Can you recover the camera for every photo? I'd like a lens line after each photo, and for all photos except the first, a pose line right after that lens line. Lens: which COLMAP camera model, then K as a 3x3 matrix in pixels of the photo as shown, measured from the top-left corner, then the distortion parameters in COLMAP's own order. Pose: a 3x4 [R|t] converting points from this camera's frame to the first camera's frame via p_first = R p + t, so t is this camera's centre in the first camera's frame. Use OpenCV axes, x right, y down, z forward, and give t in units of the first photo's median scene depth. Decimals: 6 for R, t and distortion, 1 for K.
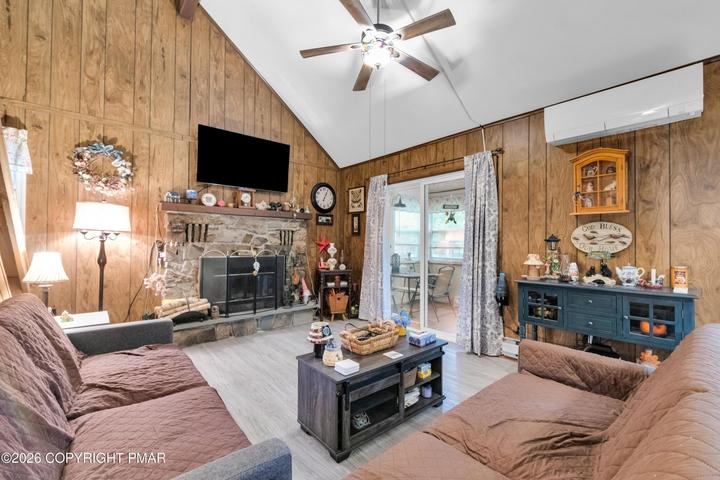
lens RADIAL K [[306.2, 0, 356.9], [0, 306.2, 238.3], [0, 0, 1]] dist [0.001380, -0.001123]
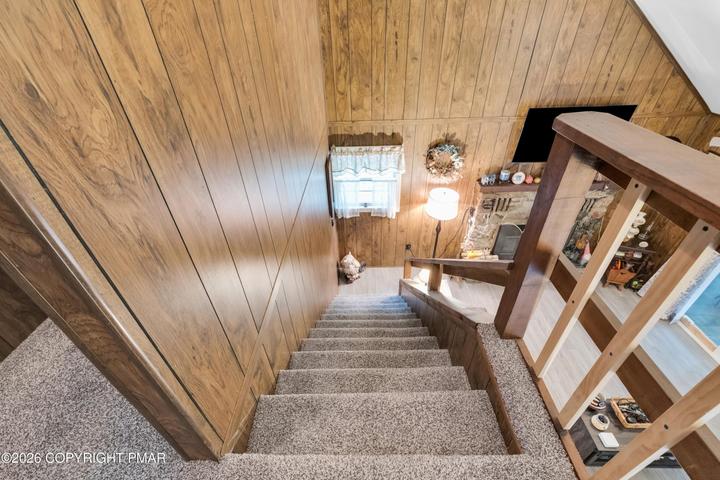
lens RADIAL K [[306.2, 0, 355.2], [0, 306.2, 240.5], [0, 0, 1]] dist [0.001380, -0.001123]
pose [[0.745325, 0.369268, -0.555096, -0.259426], [0.049712, 0.799502, 0.598603, -0.708344], [0.664846, -0.473749, 0.577531, -0.132689]]
